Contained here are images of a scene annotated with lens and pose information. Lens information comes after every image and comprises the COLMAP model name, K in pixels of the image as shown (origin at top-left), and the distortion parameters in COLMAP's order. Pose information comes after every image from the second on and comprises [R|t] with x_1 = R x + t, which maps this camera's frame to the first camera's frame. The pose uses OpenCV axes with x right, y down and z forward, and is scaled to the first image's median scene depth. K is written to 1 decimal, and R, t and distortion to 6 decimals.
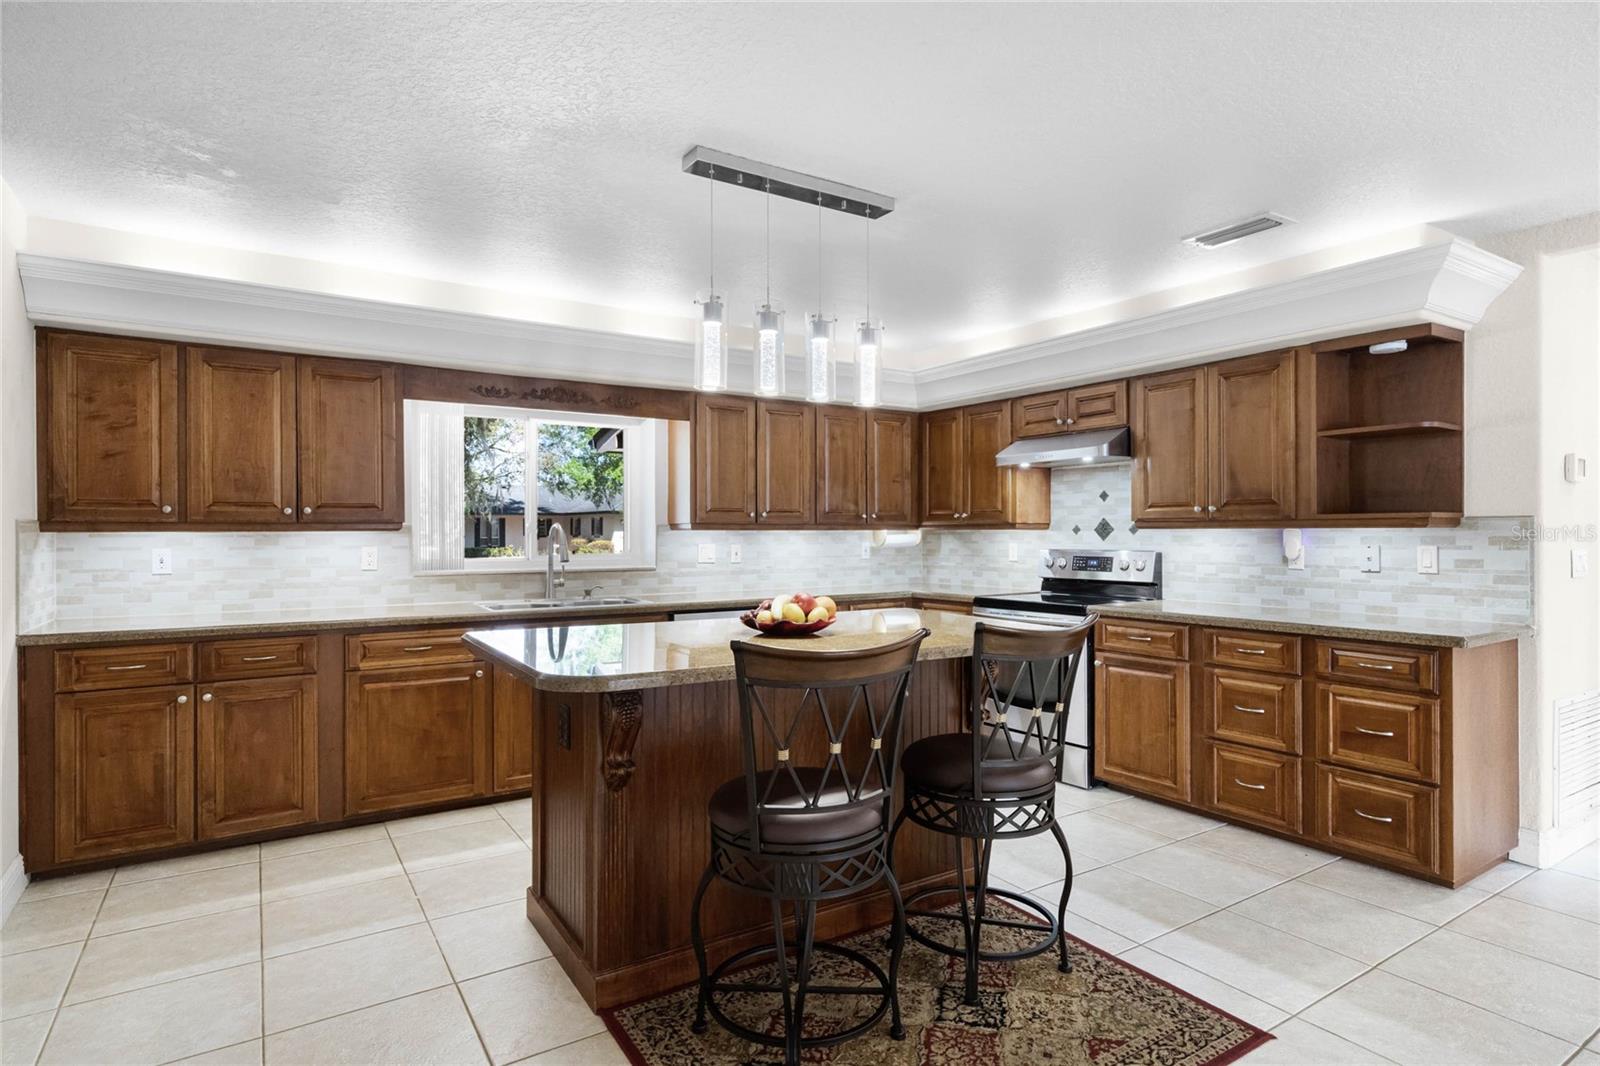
lens RADIAL K [[834.1, 0, 798.9], [0, 834.1, 536.7], [0, 0, 1]] dist [0.000602, 0.002402]
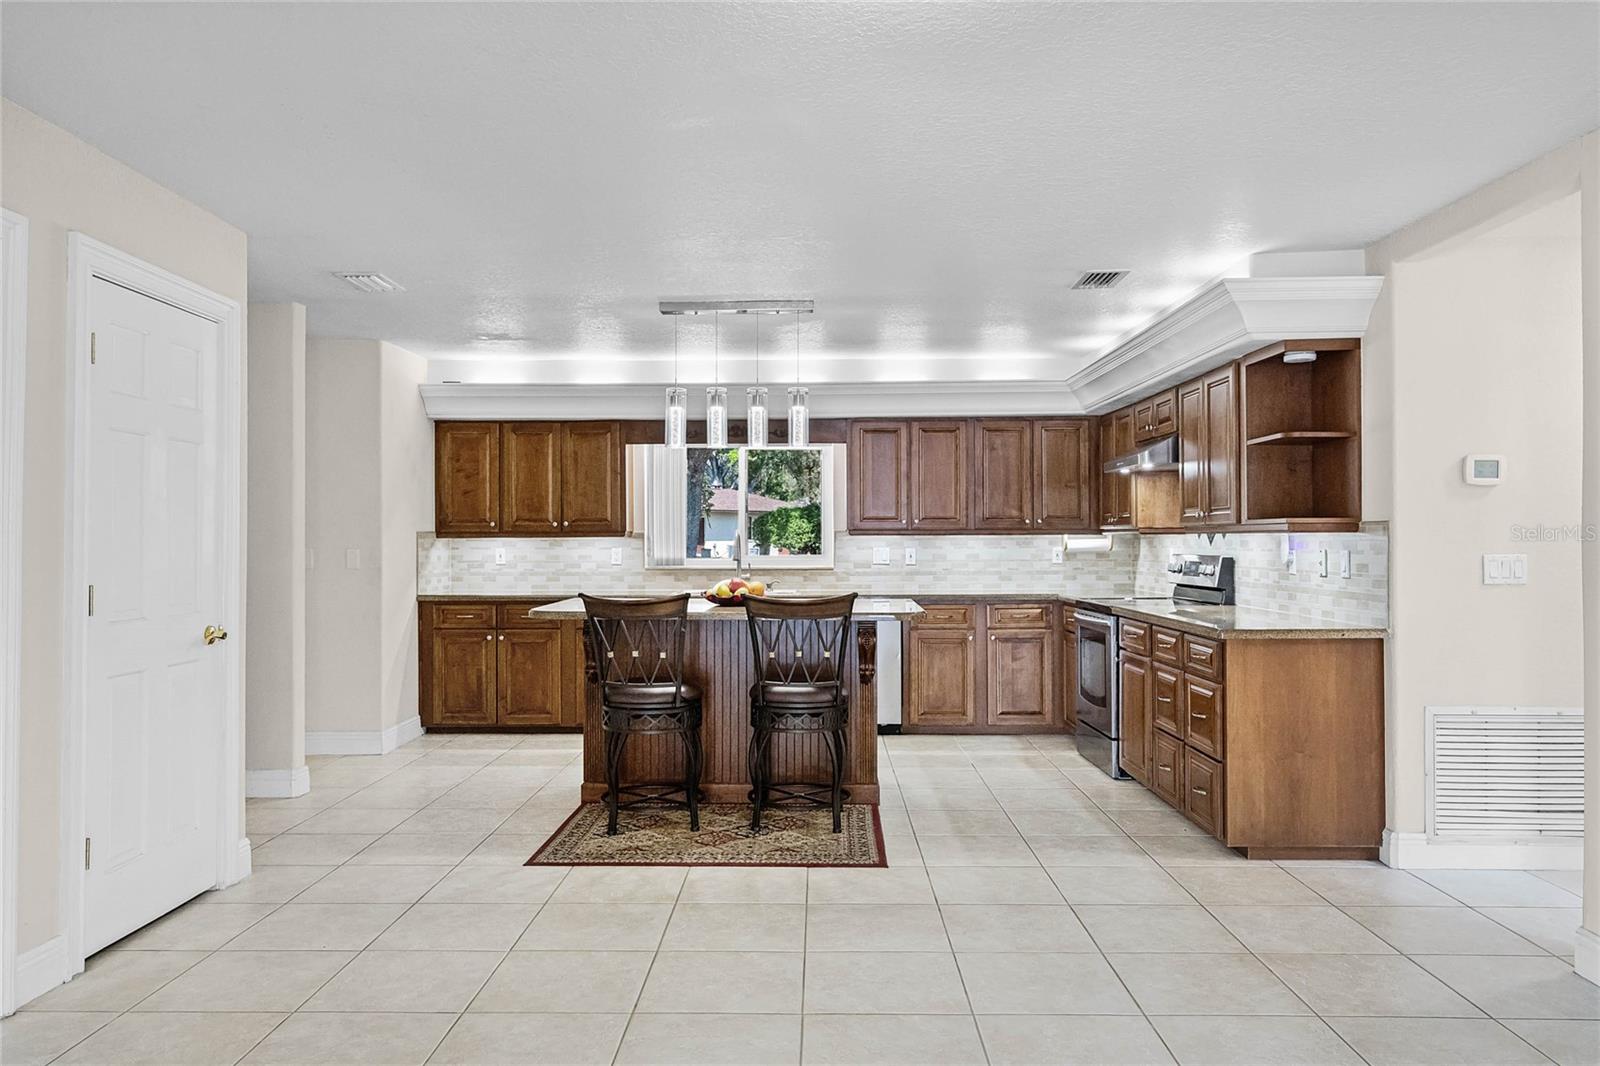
lens RADIAL K [[1120.2, 0, 806.7], [0, 1120.2, 531.3], [0, 0, 1]] dist [0.013545, 0.000086]
pose [[0.831444, -0.005526, -0.555580, 0.950629], [-0.000536, 0.999942, -0.010749, 0.004589], [0.555608, 0.009235, 0.831393, -0.474035]]
